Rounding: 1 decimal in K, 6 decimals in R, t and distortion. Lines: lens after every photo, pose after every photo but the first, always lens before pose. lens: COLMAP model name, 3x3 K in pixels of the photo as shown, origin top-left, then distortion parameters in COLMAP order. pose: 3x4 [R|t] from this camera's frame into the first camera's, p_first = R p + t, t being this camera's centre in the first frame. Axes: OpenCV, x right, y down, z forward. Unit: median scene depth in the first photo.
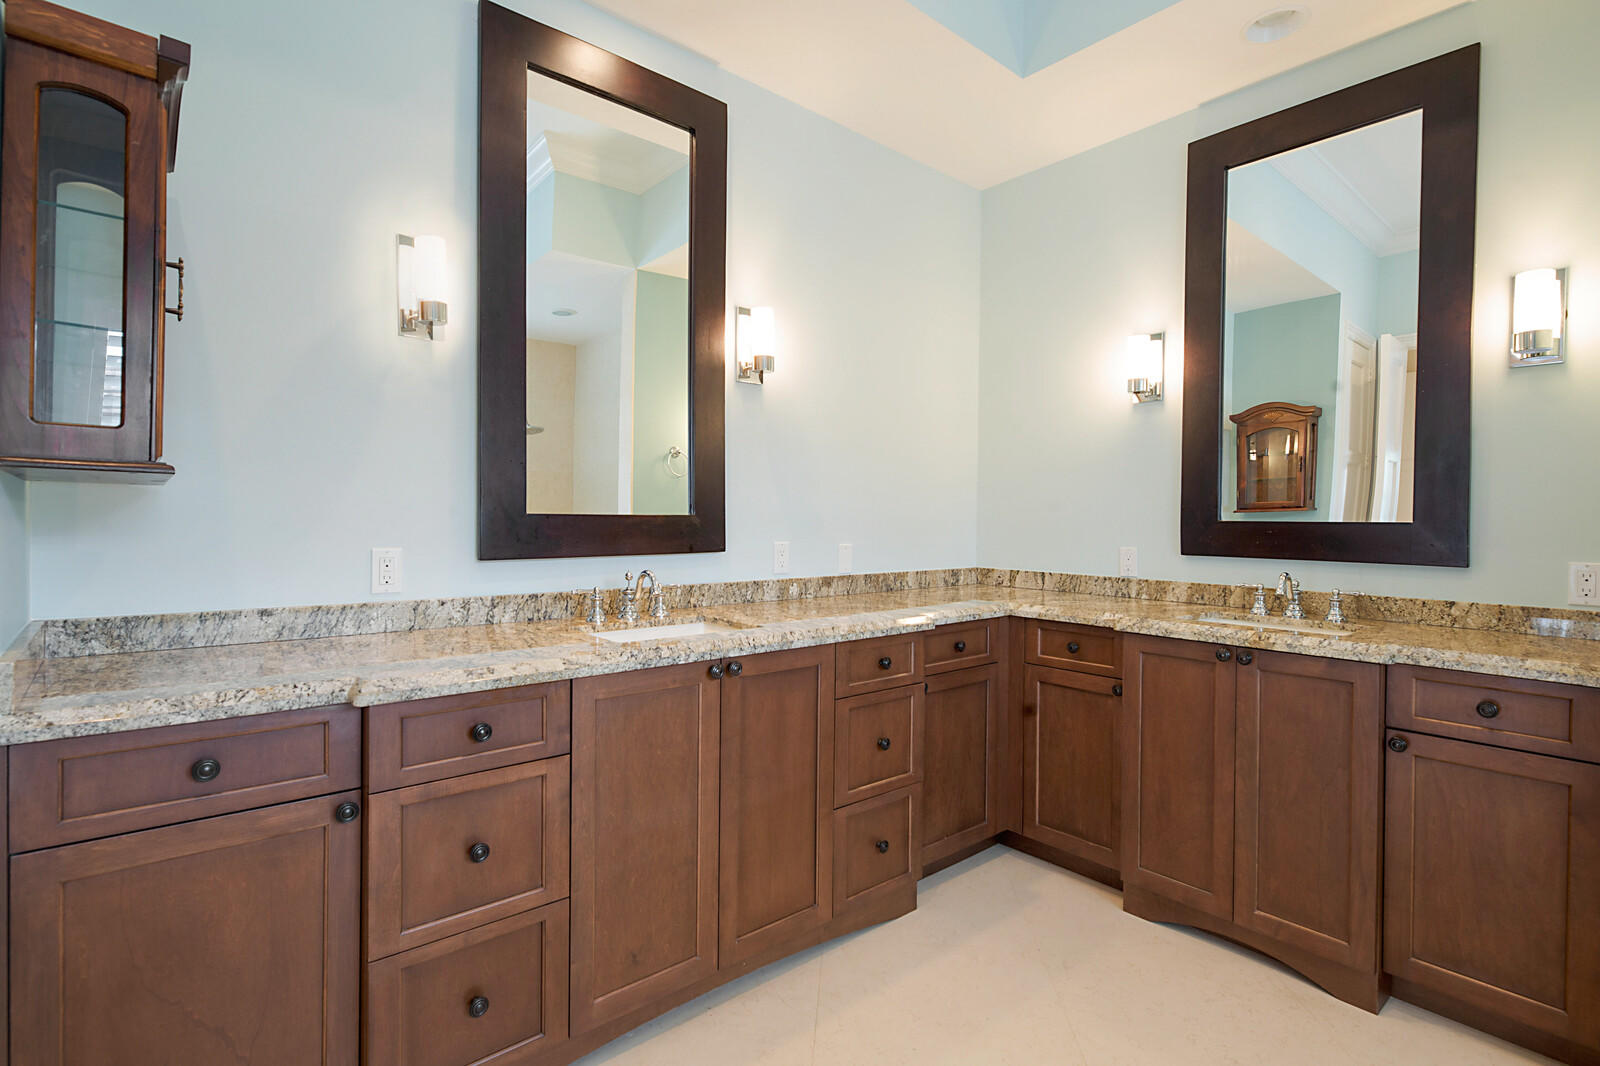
lens RADIAL K [[775.4, 0, 805.5], [0, 775.4, 530.4], [0, 0, 1]] dist [0.004714, 0.000720]
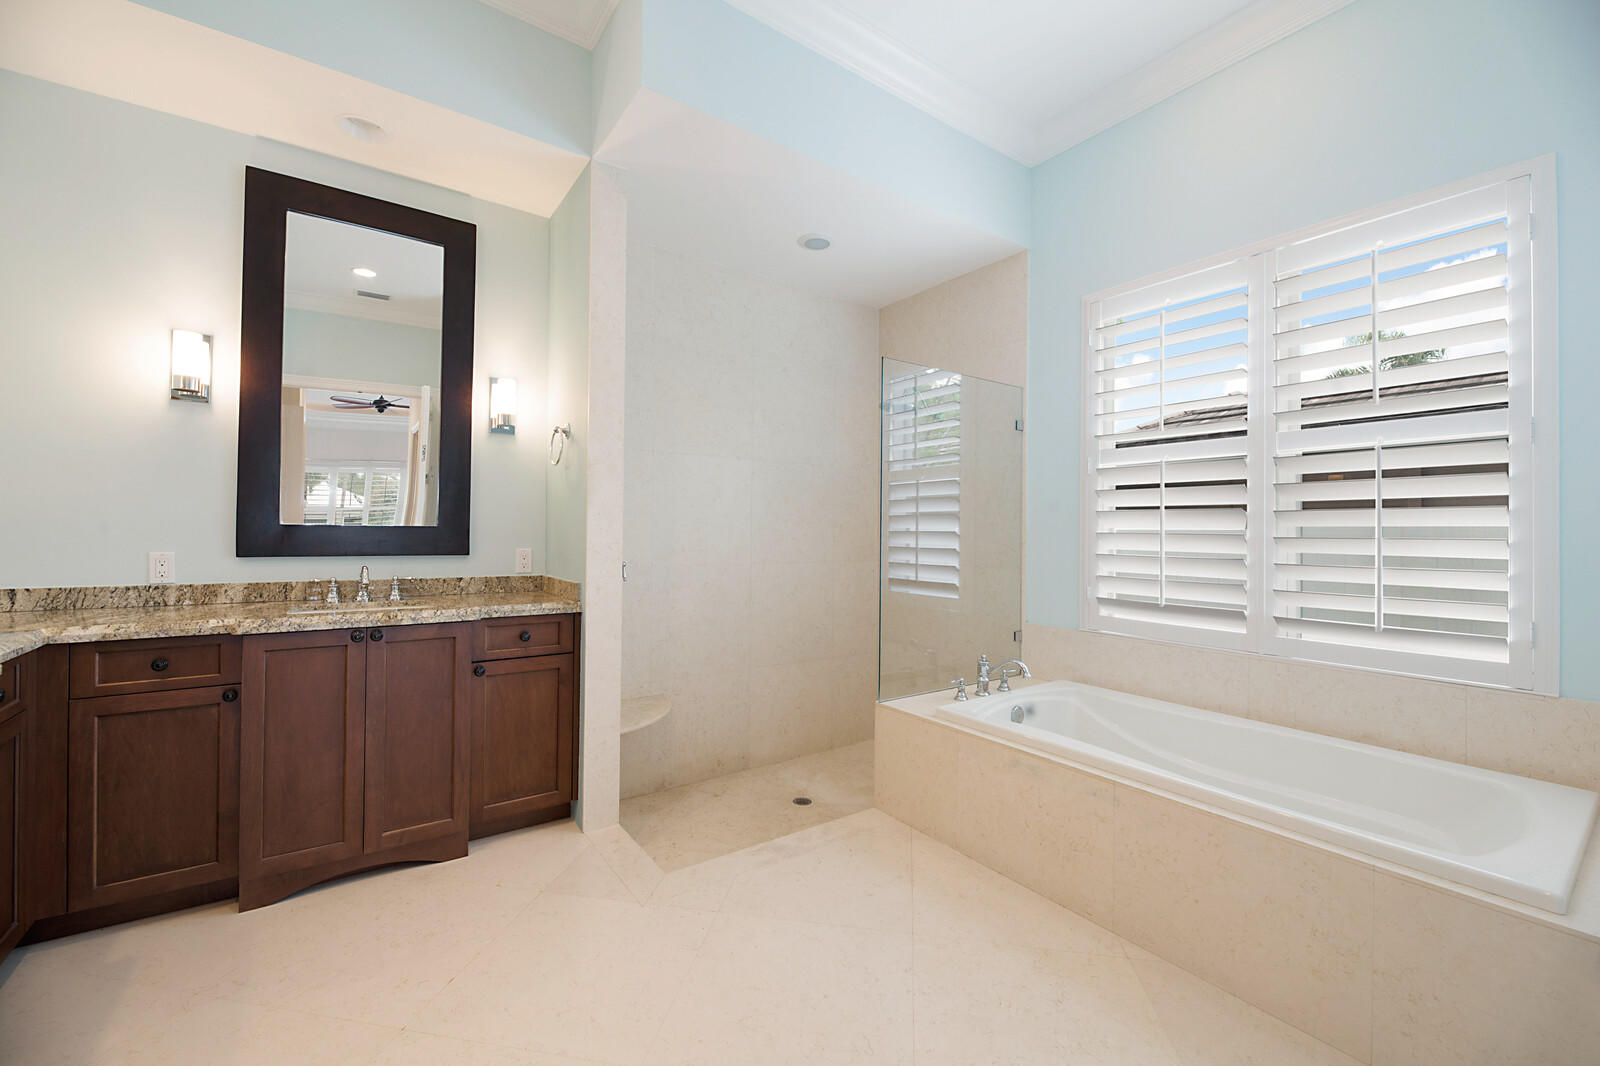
lens RADIAL K [[647.4, 0, 810.4], [0, 647.4, 529.4], [0, 0, 1]] dist [-0.000781, 0.000014]
pose [[0.089315, -0.008000, 0.995971, -0.350537], [0.005475, 0.999957, 0.007541, -0.008712], [-0.995988, 0.004780, 0.089355, 0.183158]]
